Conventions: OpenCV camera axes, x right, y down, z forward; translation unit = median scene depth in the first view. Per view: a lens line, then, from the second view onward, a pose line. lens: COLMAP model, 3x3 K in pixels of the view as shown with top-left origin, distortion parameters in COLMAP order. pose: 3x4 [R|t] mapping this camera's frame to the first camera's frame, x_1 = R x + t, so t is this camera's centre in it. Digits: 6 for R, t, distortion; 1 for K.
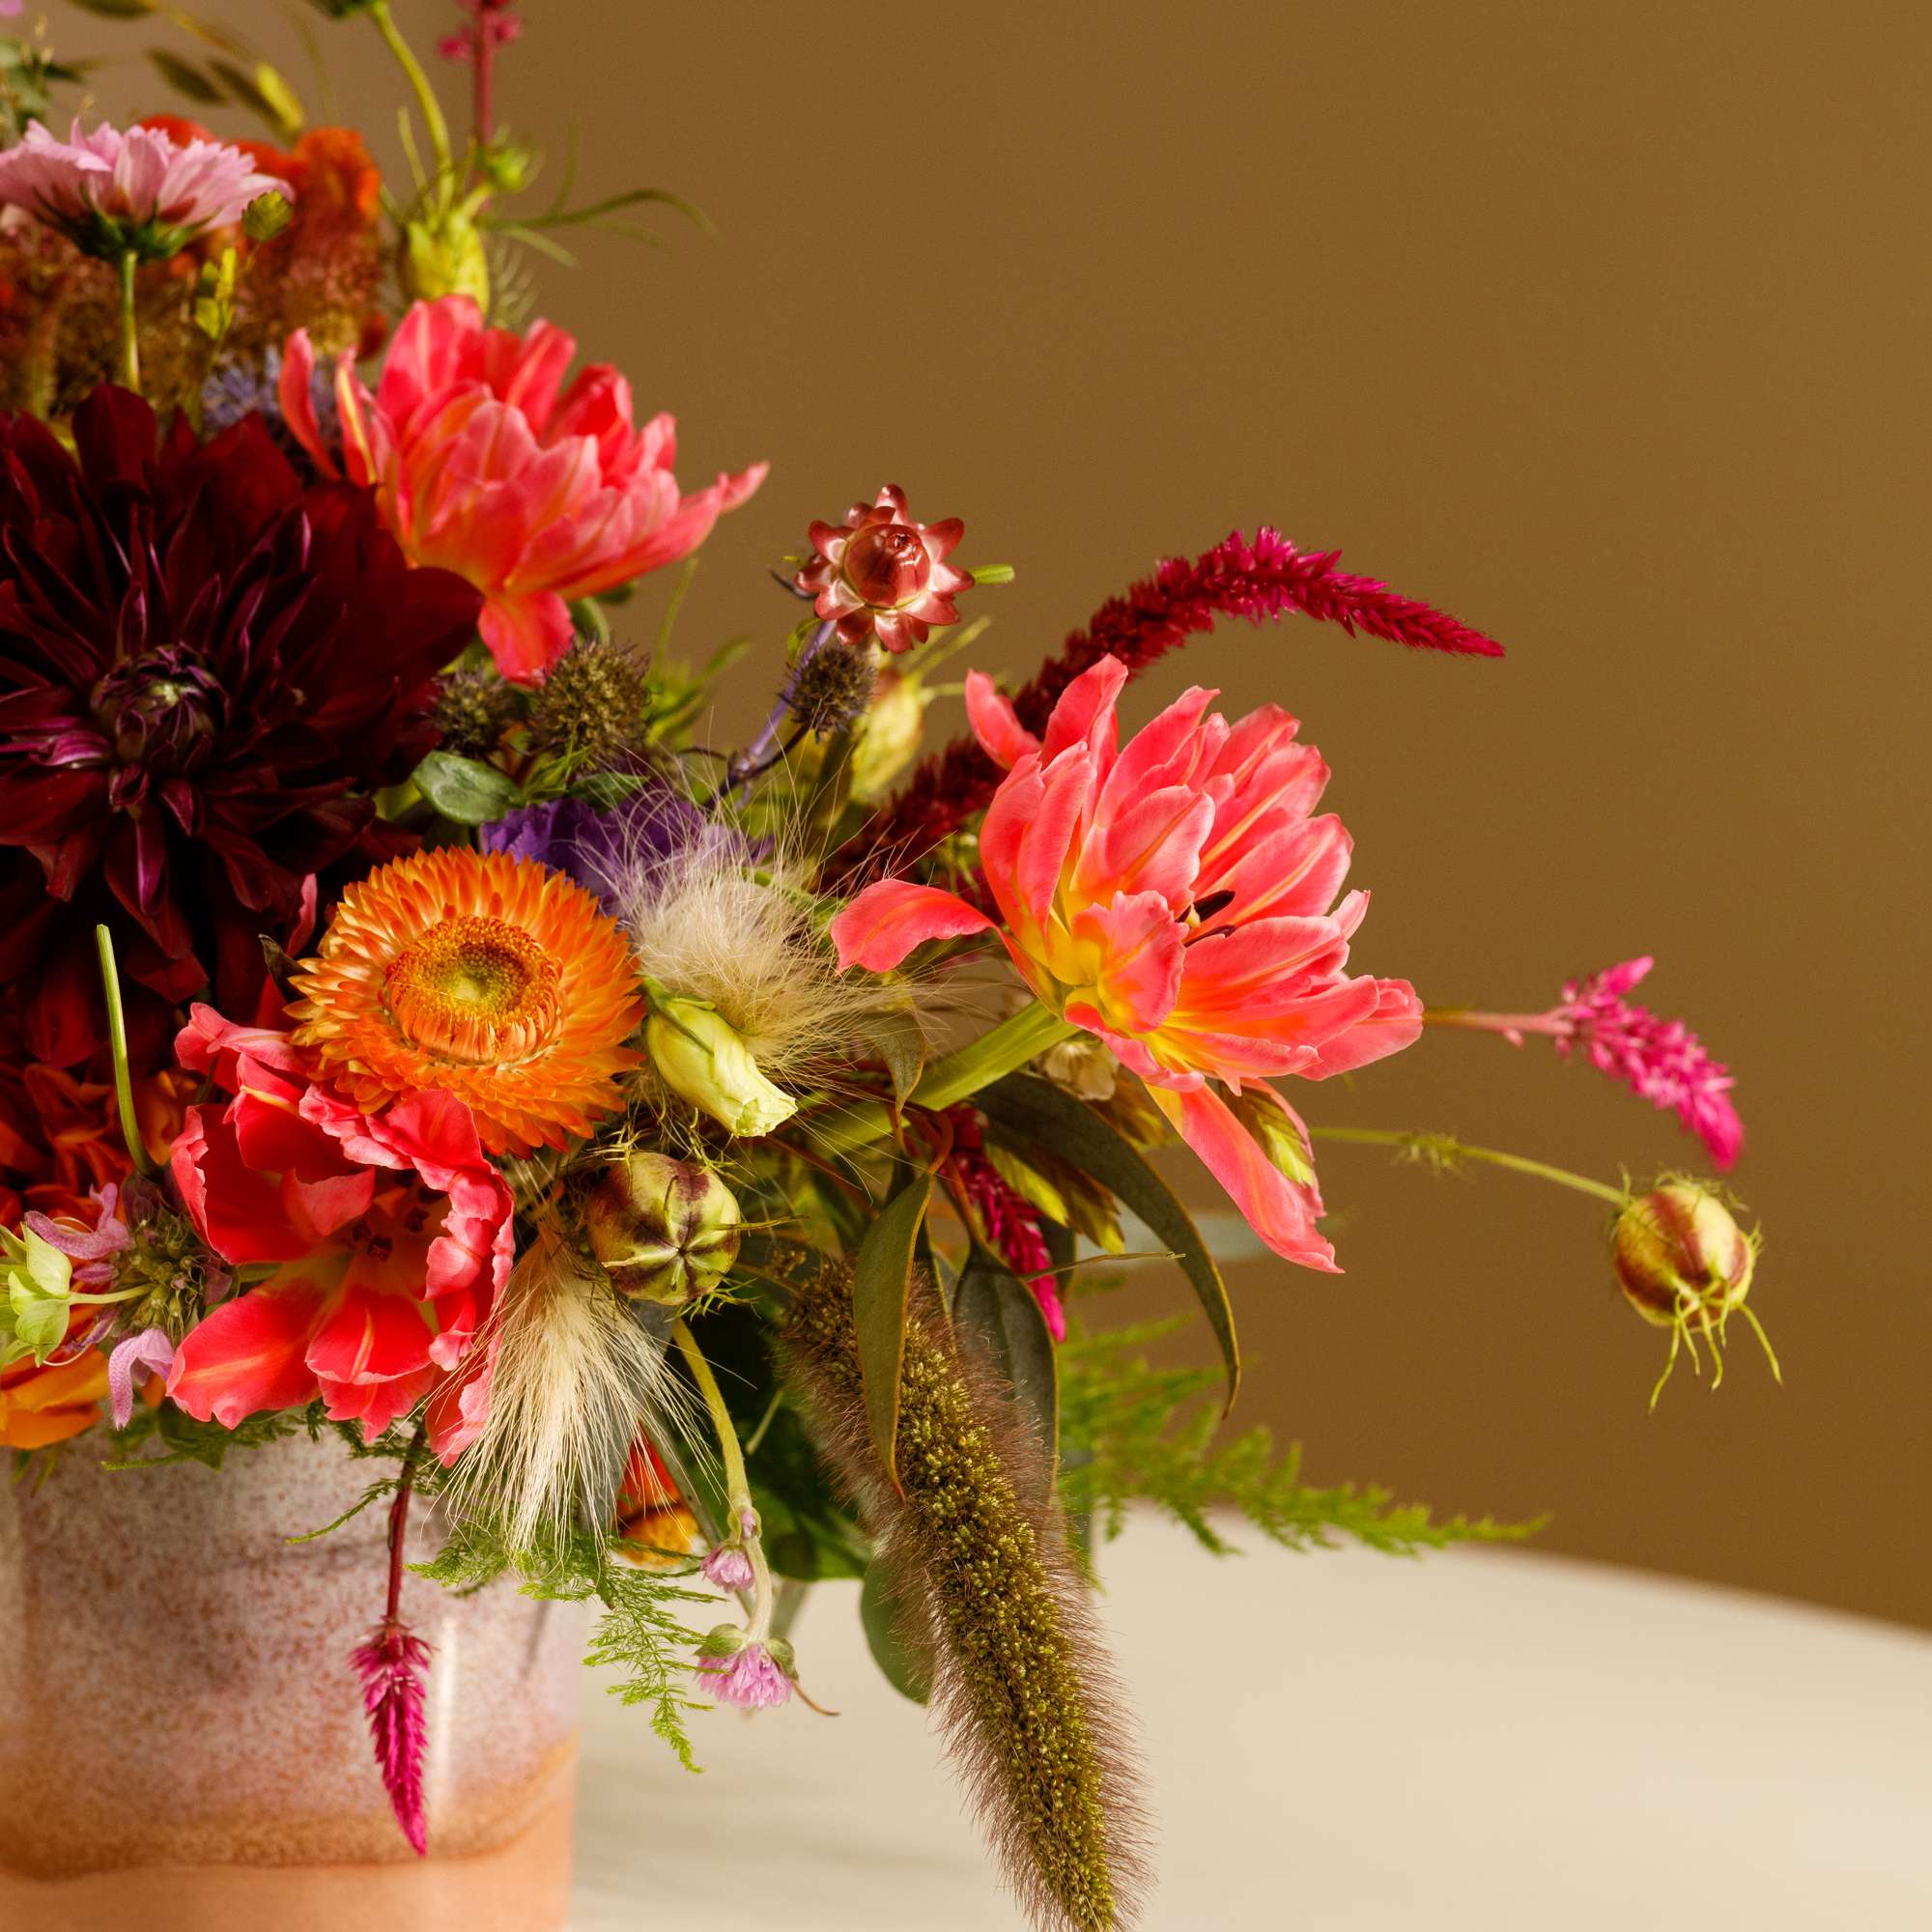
lens RADIAL K [[7694.7, 0, 966.0], [0, 7694.7, 966.0], [0, 0, 1]] dist [0.119388, 0.583914]
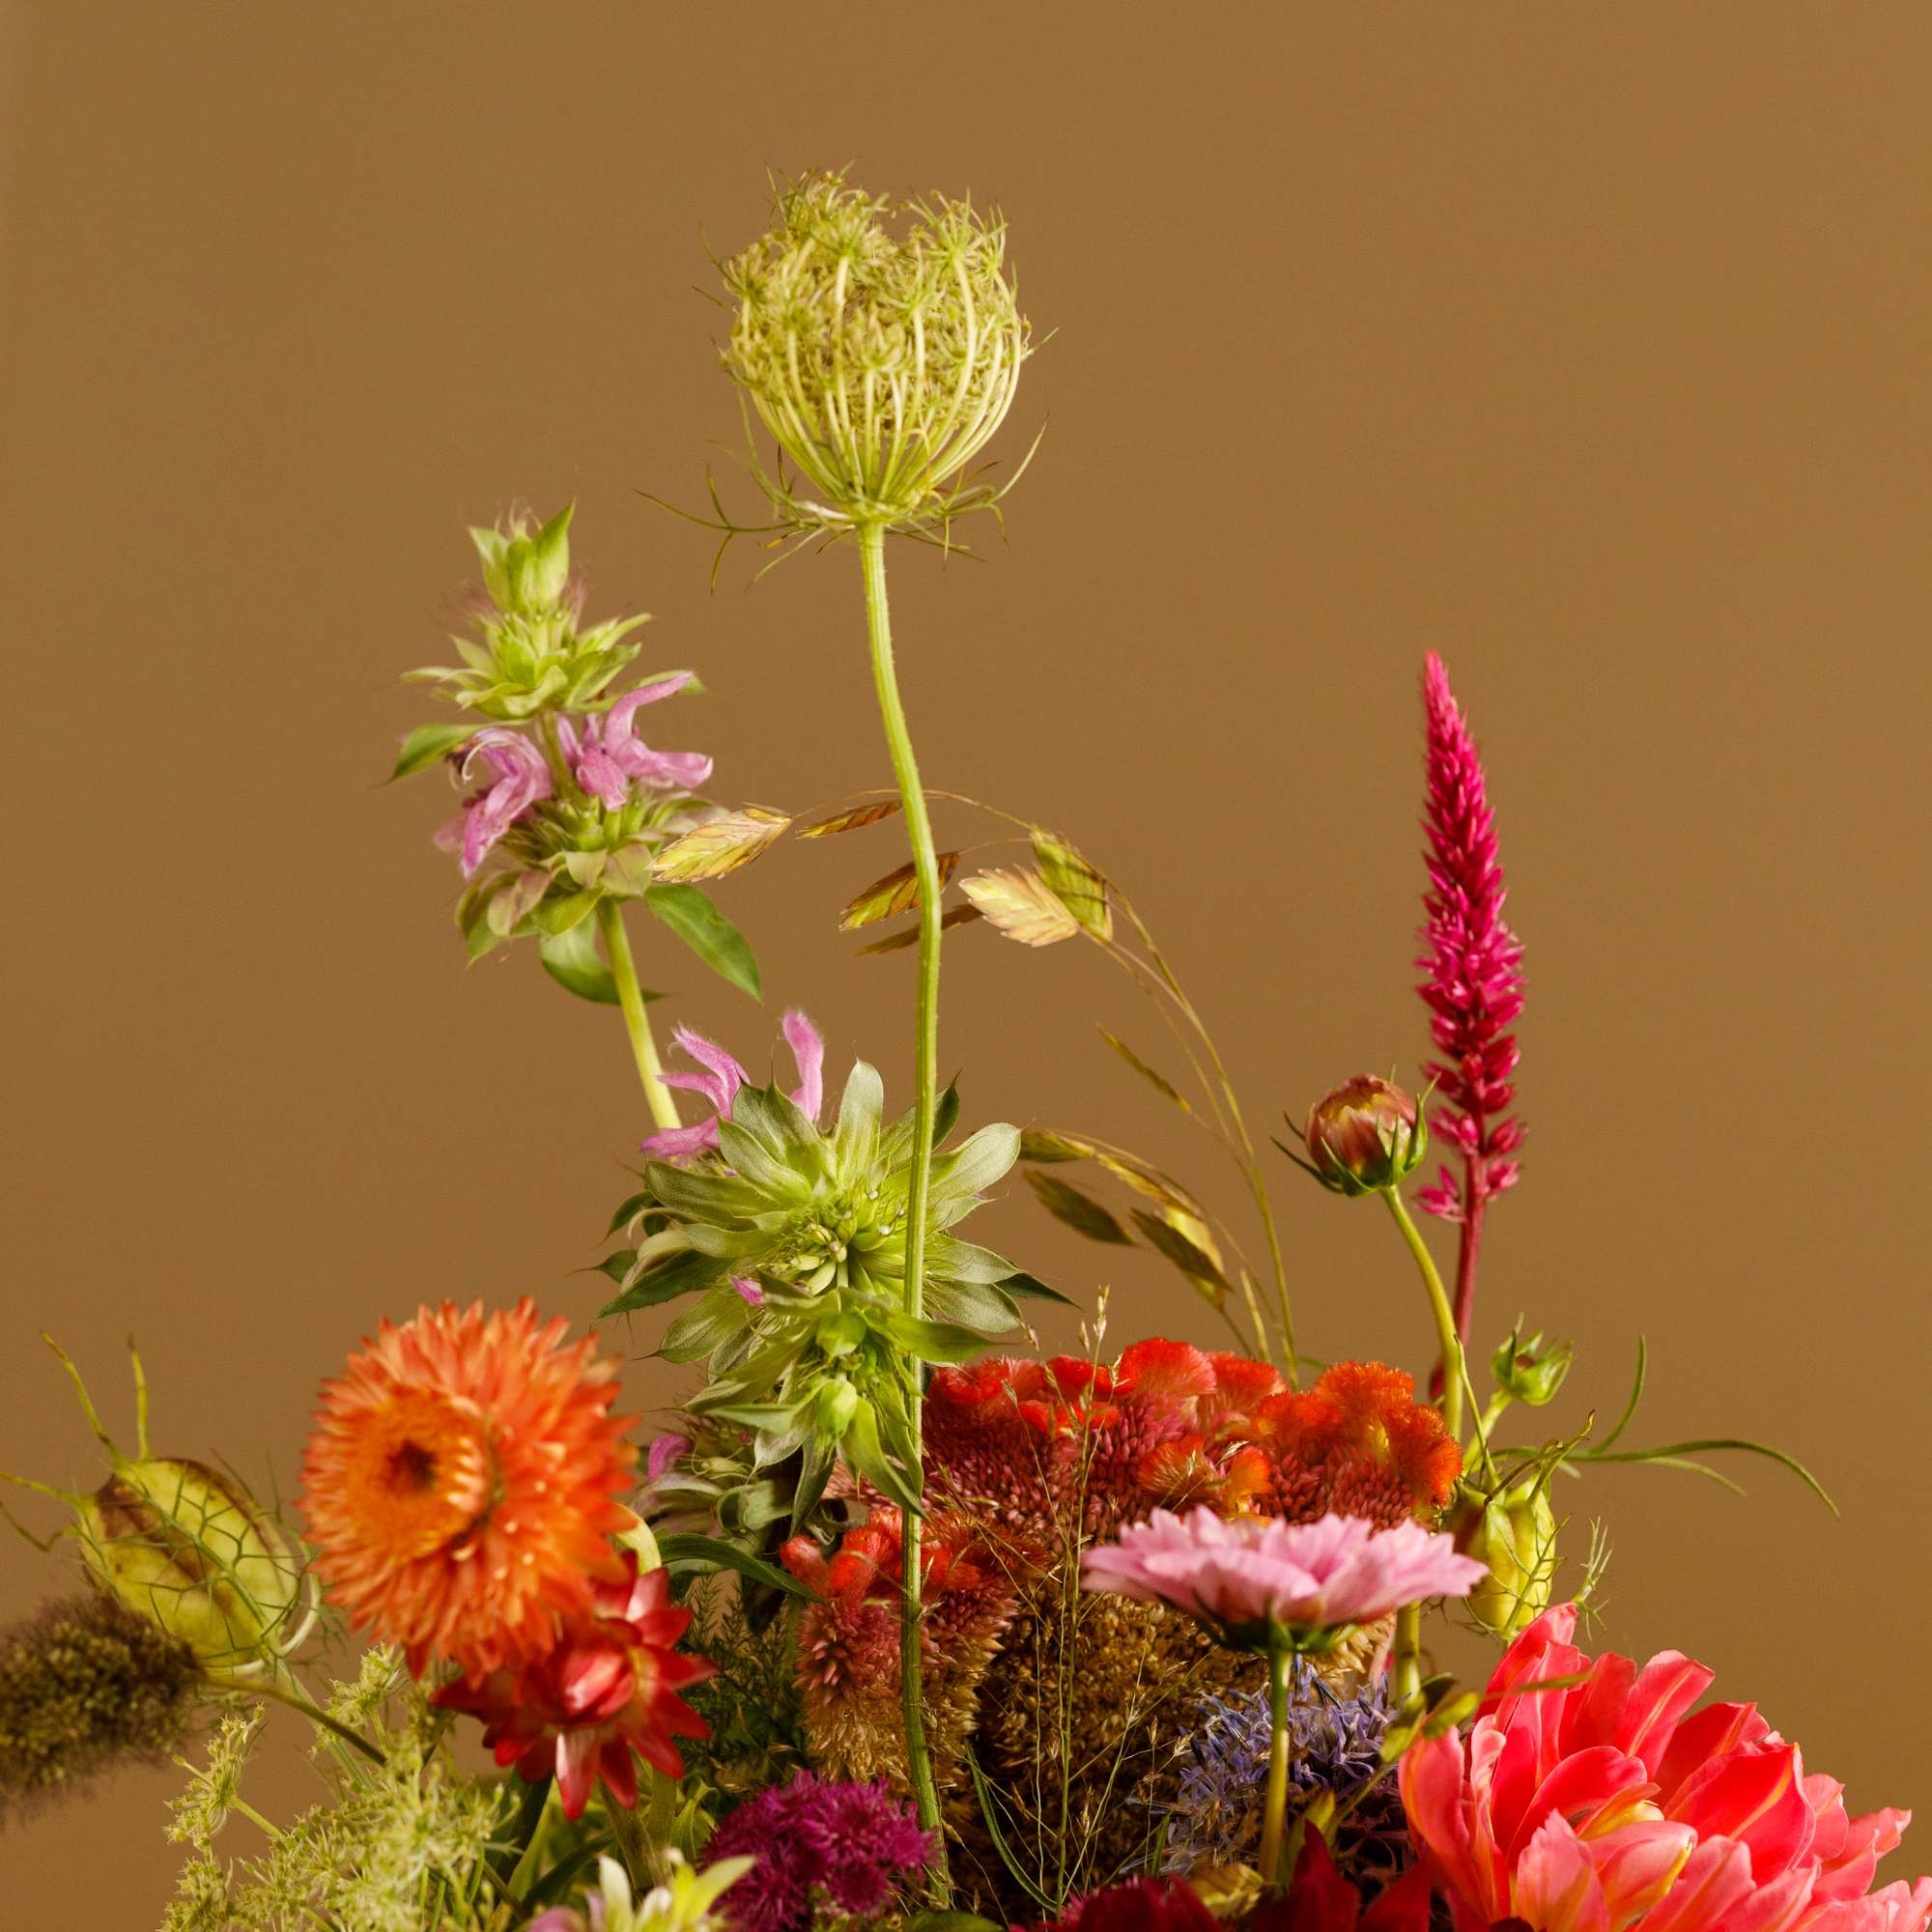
lens RADIAL K [[7694.7, 0, 966.0], [0, 7694.7, 966.0], [0, 0, 1]] dist [0.119388, 0.583914]
pose [[0.977185, 0.022021, 0.211247, -0.317027], [-0.041631, 0.995176, 0.088833, -0.237384], [-0.208271, -0.095600, 0.973388, 0.264755]]
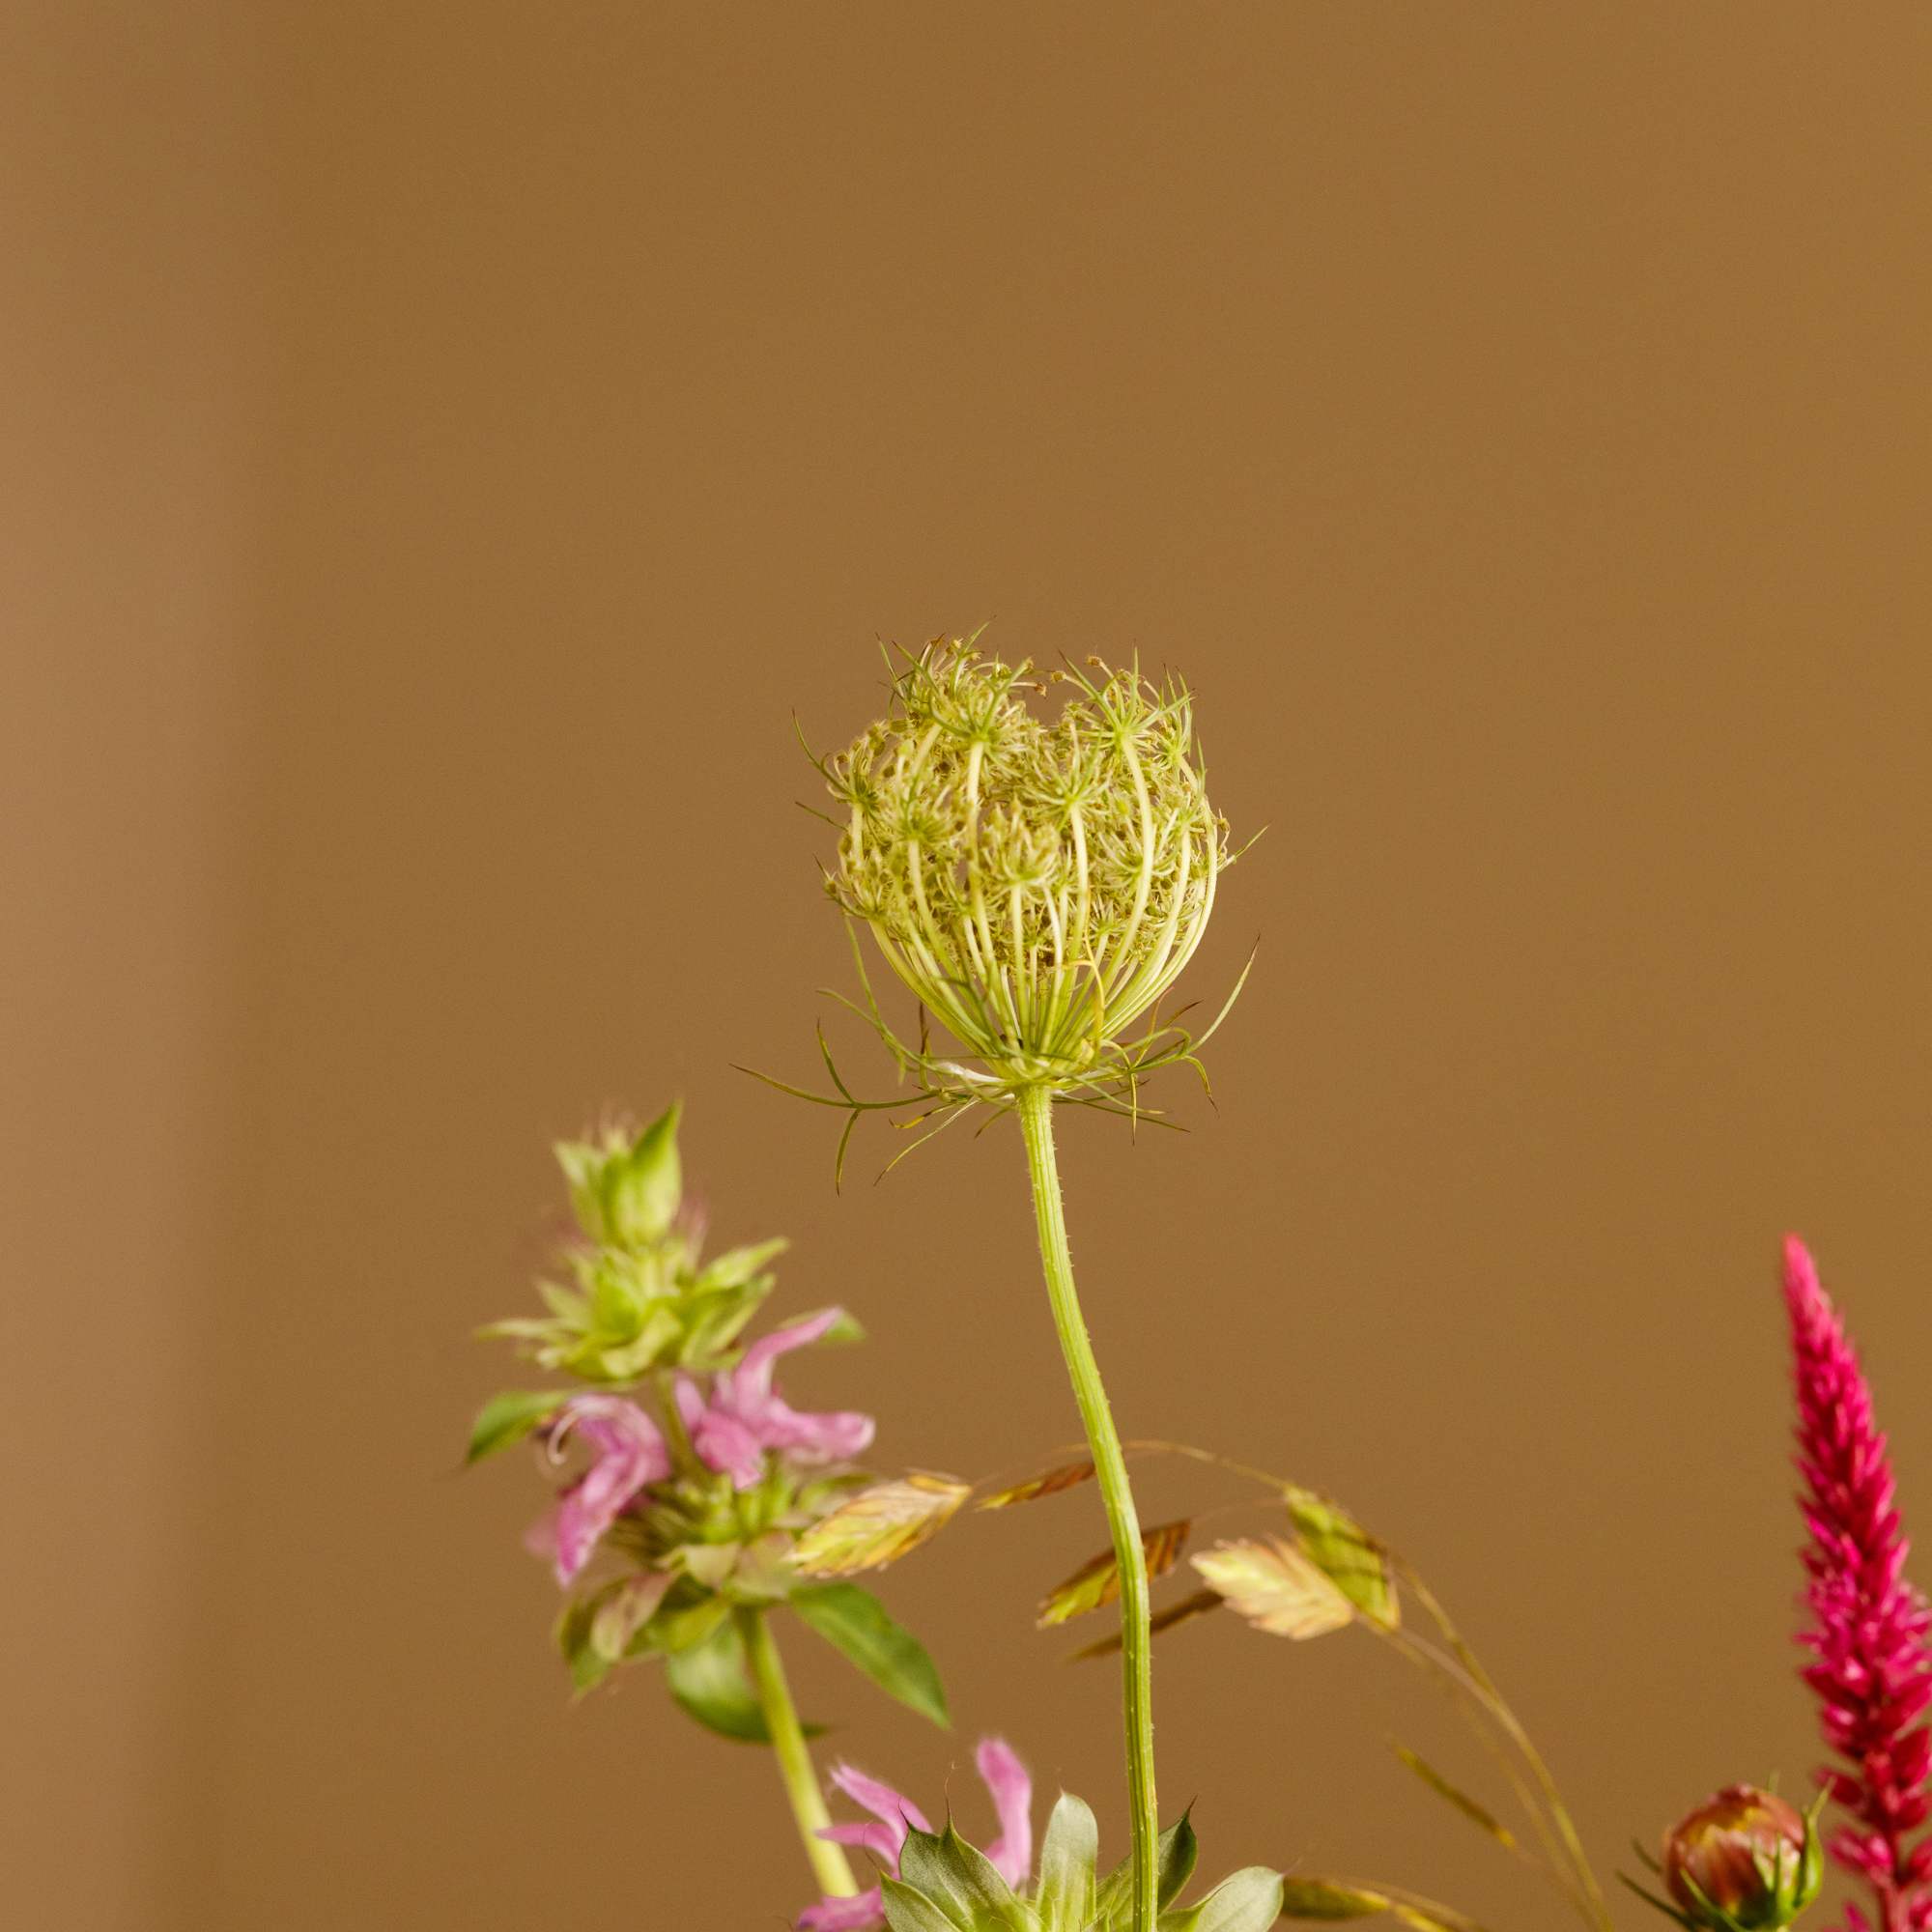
lens RADIAL K [[8213.5, 0, 966.0], [0, 8213.5, 966.0], [0, 0, 1]] dist [0.110791, 0.555402]
pose [[0.988690, -0.010644, 0.149597, -0.260836], [0.013039, 0.999802, -0.015039, -0.210841], [-0.149407, 0.016820, 0.988633, 0.403733]]
